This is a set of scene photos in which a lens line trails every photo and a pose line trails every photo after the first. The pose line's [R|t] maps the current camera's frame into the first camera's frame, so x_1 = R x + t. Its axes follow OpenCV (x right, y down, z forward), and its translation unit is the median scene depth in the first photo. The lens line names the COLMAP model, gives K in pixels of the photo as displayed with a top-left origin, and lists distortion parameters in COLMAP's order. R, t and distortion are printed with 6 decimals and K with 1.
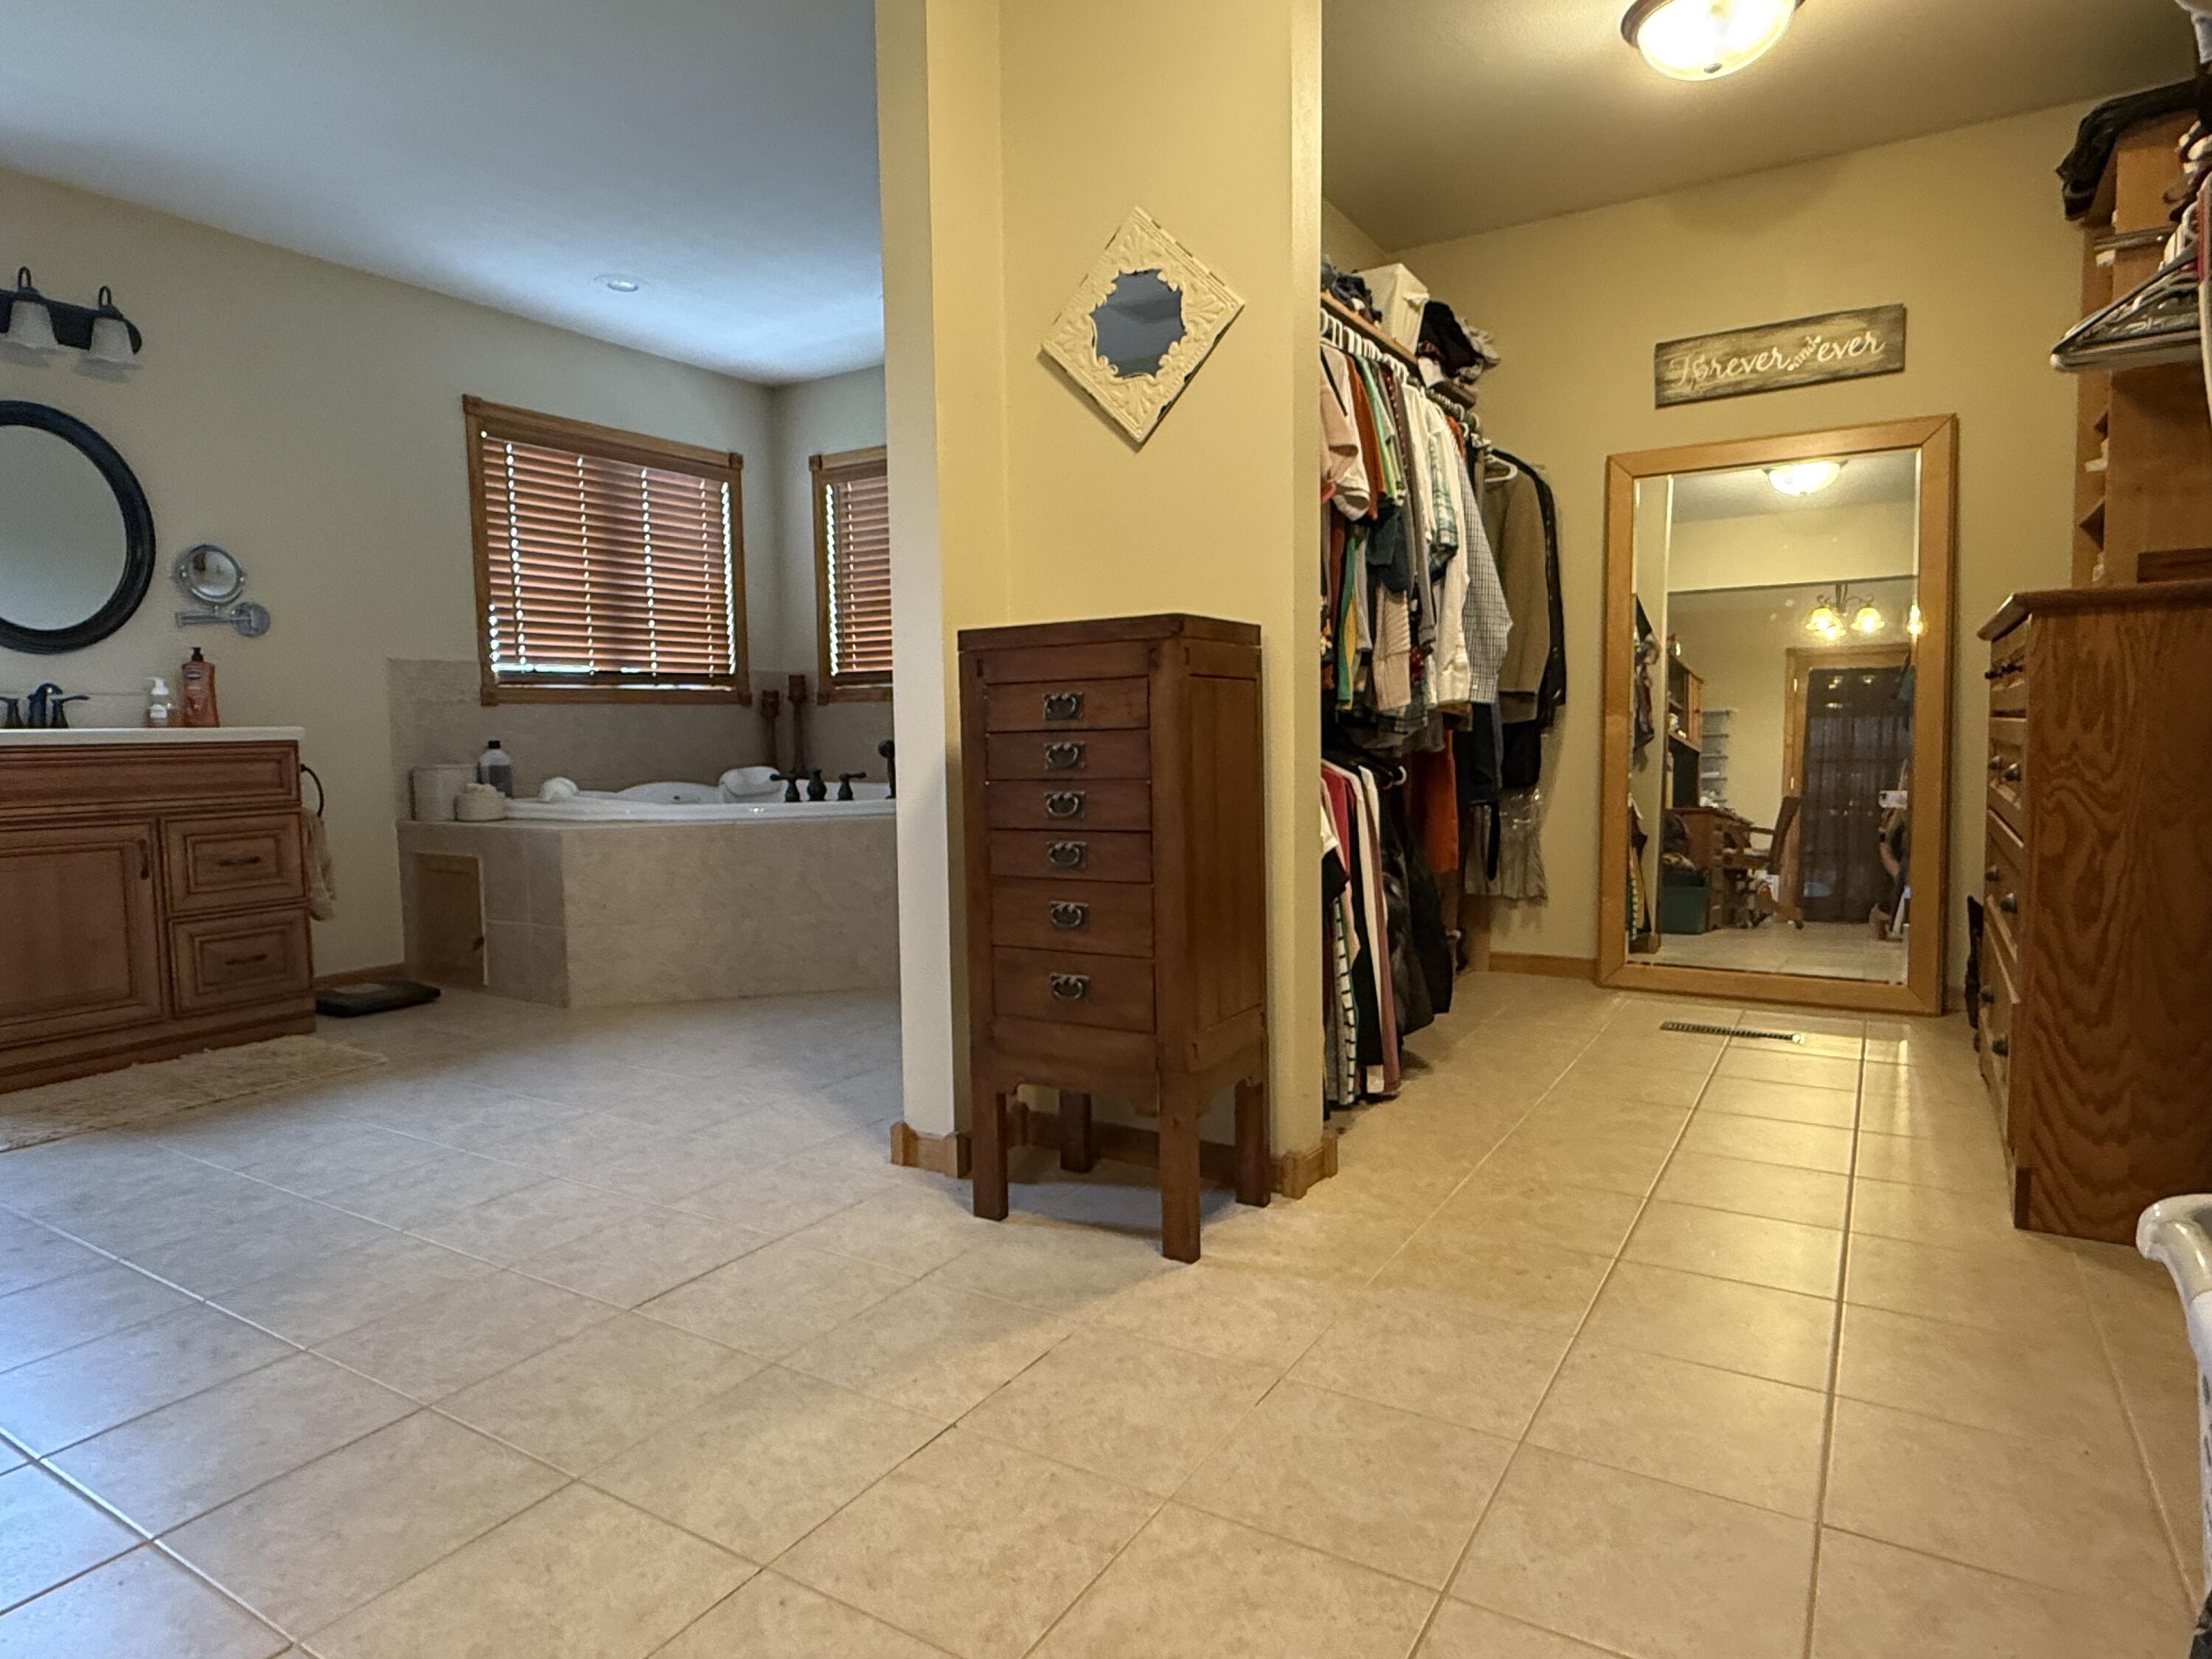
lens RADIAL K [[1265.4, 0, 1097.3], [0, 1265.4, 817.9], [0, 0, 1]] dist [-0.001443, 0.001950]
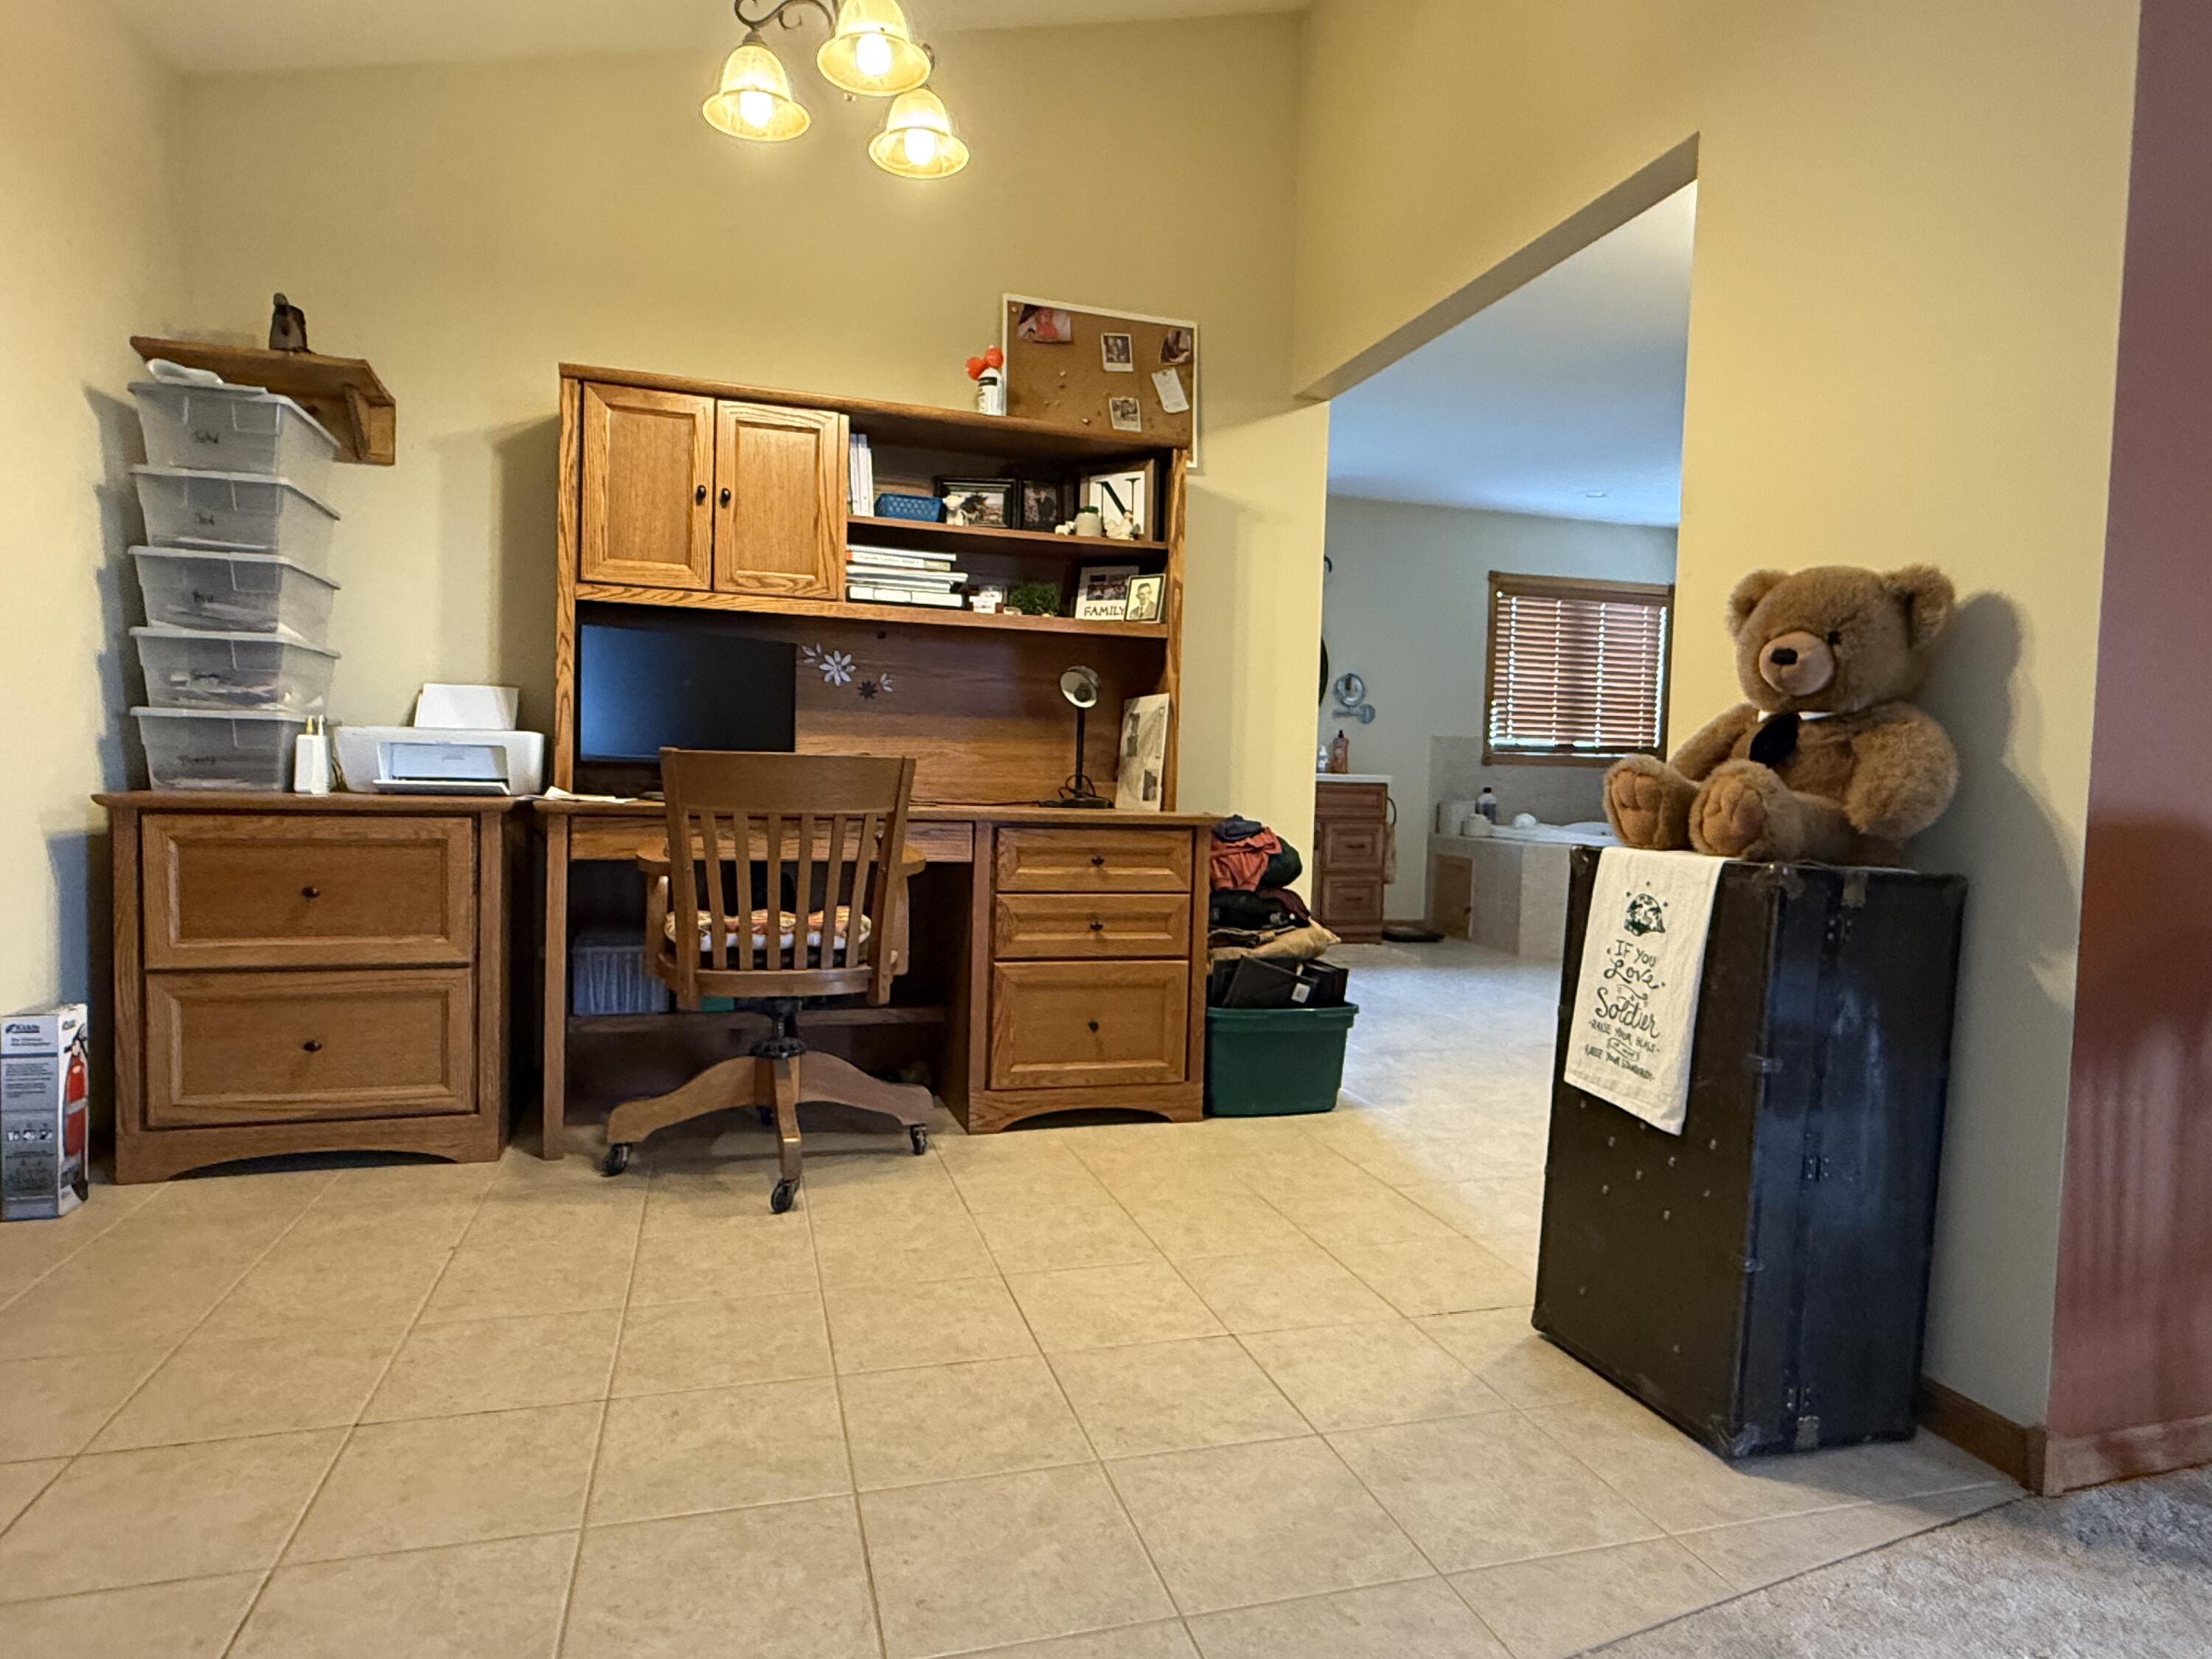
lens RADIAL K [[1265.4, 0, 1107.4], [0, 1265.4, 833.2], [0, 0, 1]] dist [-0.001443, 0.001950]
pose [[0.748255, 0.074164, -0.659252, 0.253061], [-0.090557, 0.995848, 0.009248, 0.028105], [0.657201, 0.052780, 0.751865, -0.589292]]
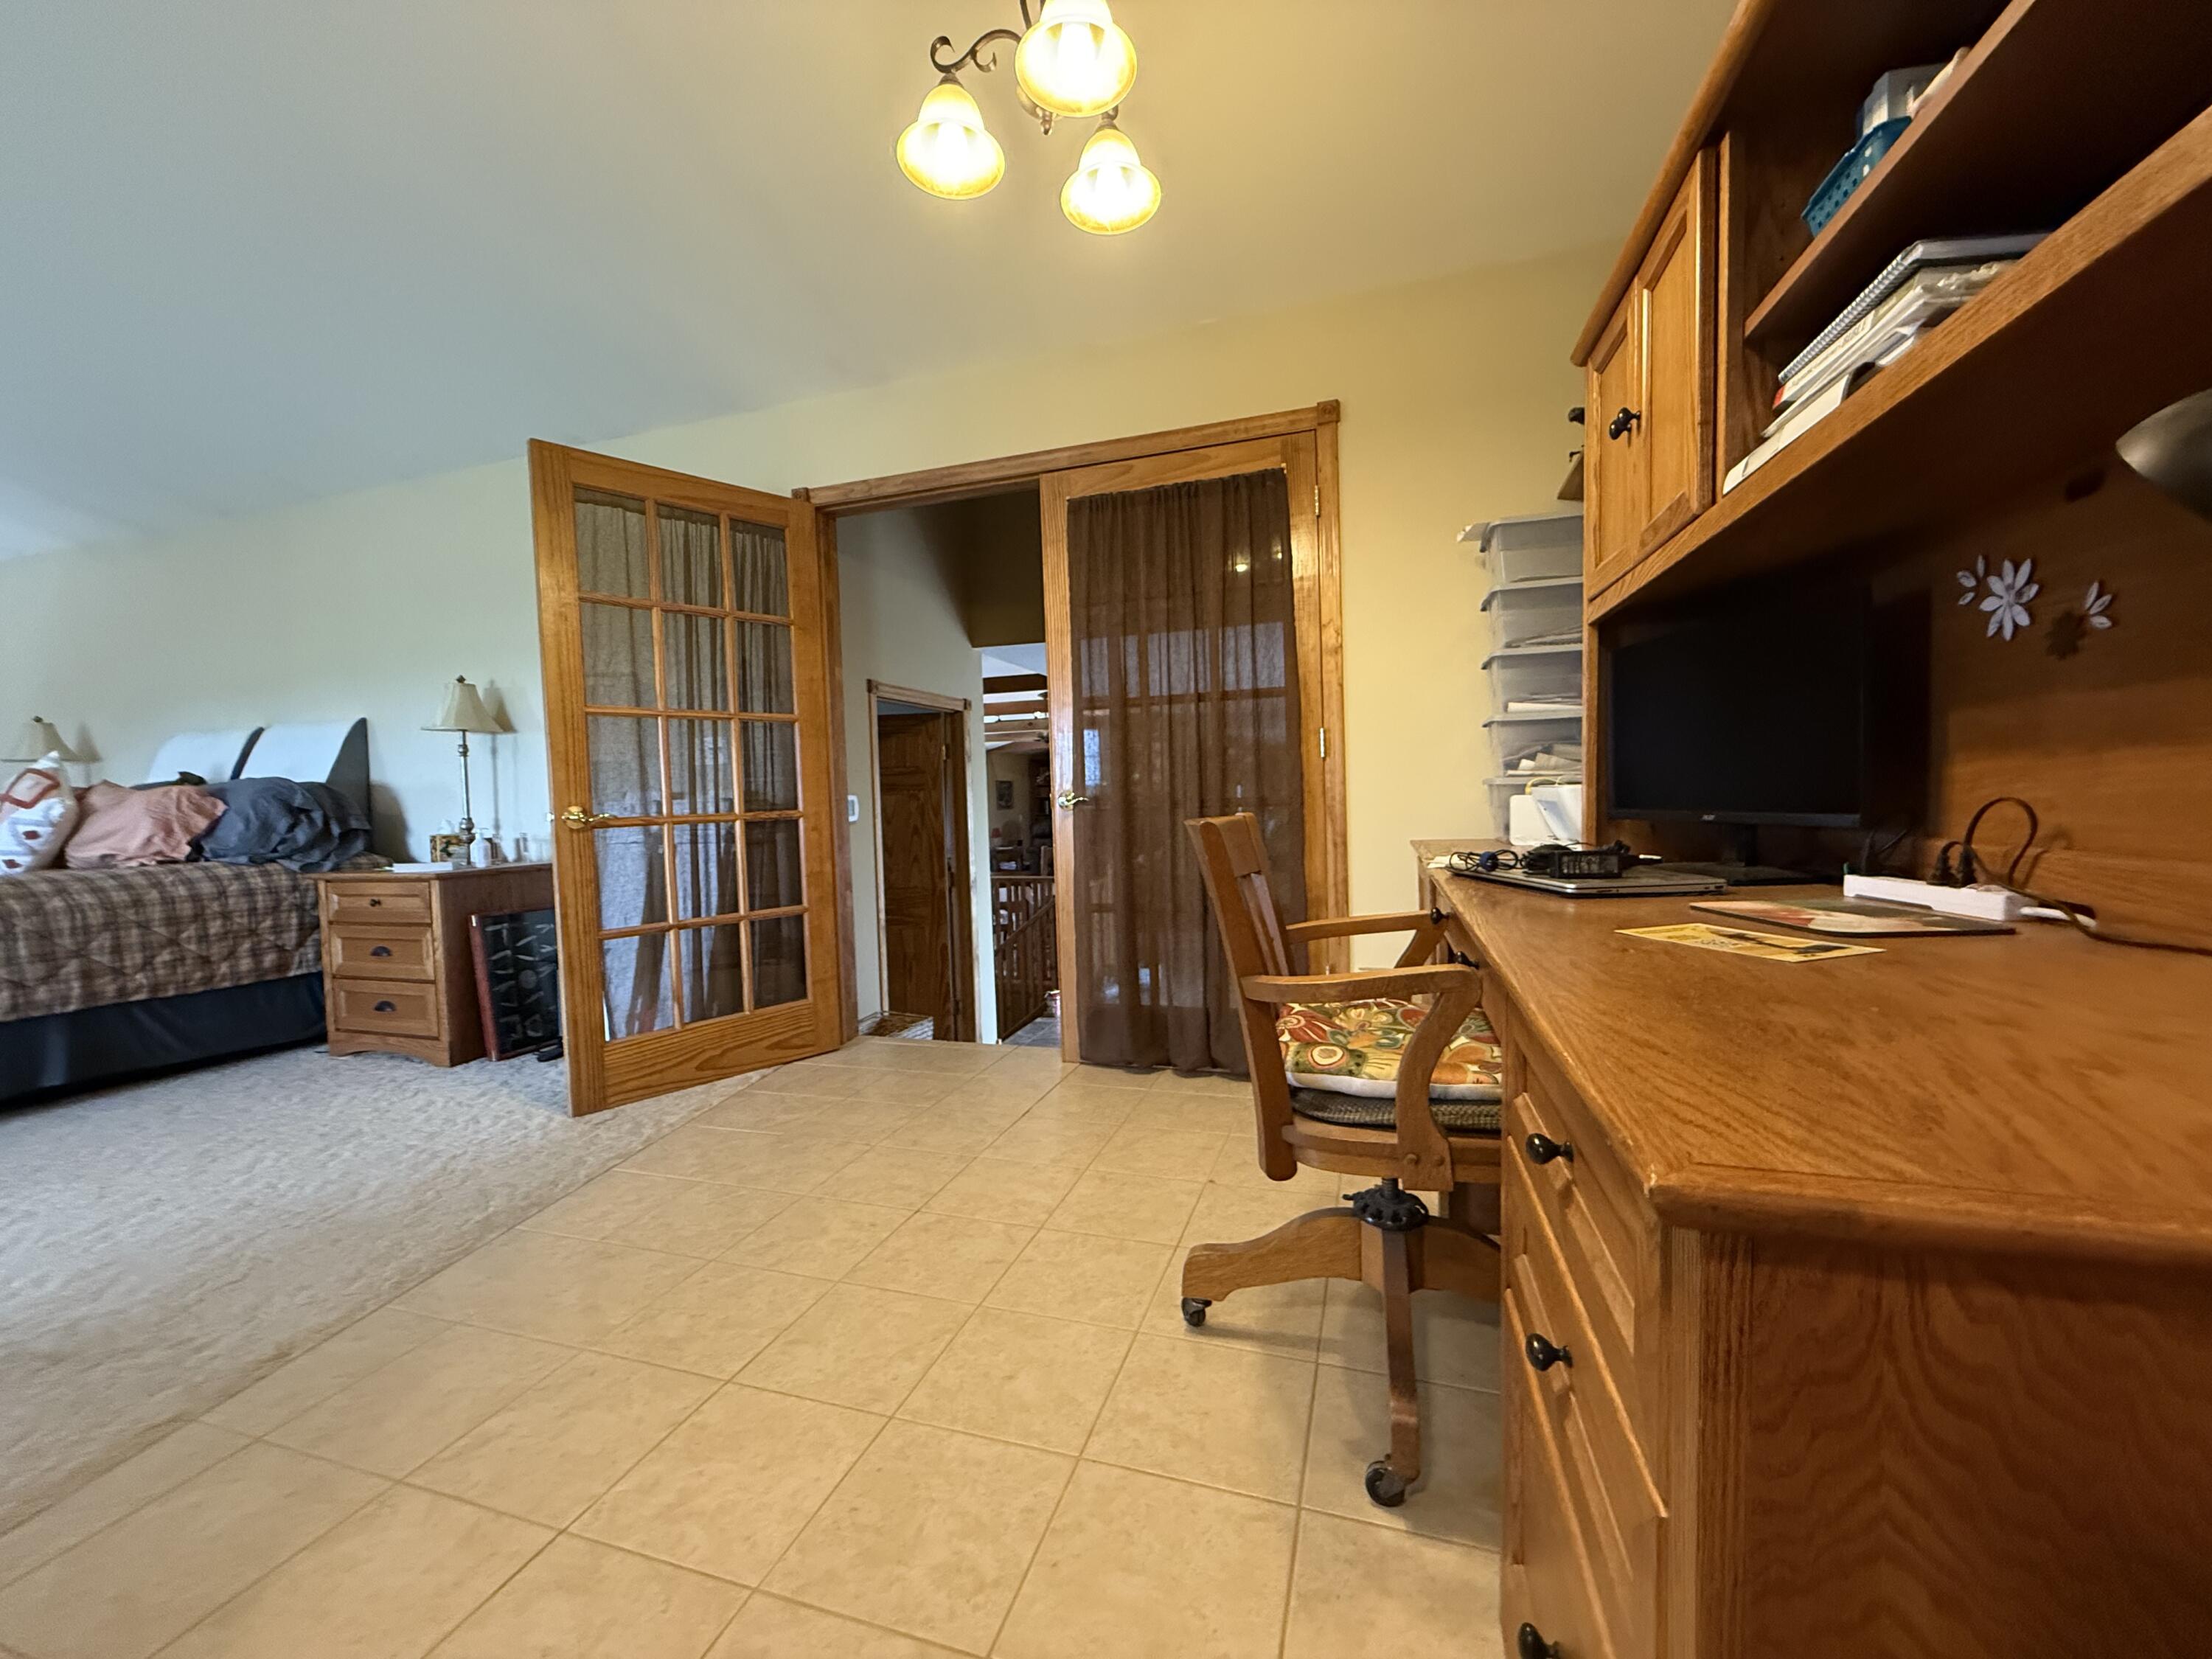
lens RADIAL K [[886.9, 0, 1096.6], [0, 886.9, 829.0], [0, 0, 1]] dist [-0.001703, 0.000681]
pose [[-0.970971, 0.059981, -0.231555, -0.149123], [0.034088, 0.992867, 0.114247, -0.033106], [0.236756, 0.103038, -0.966090, 0.143330]]
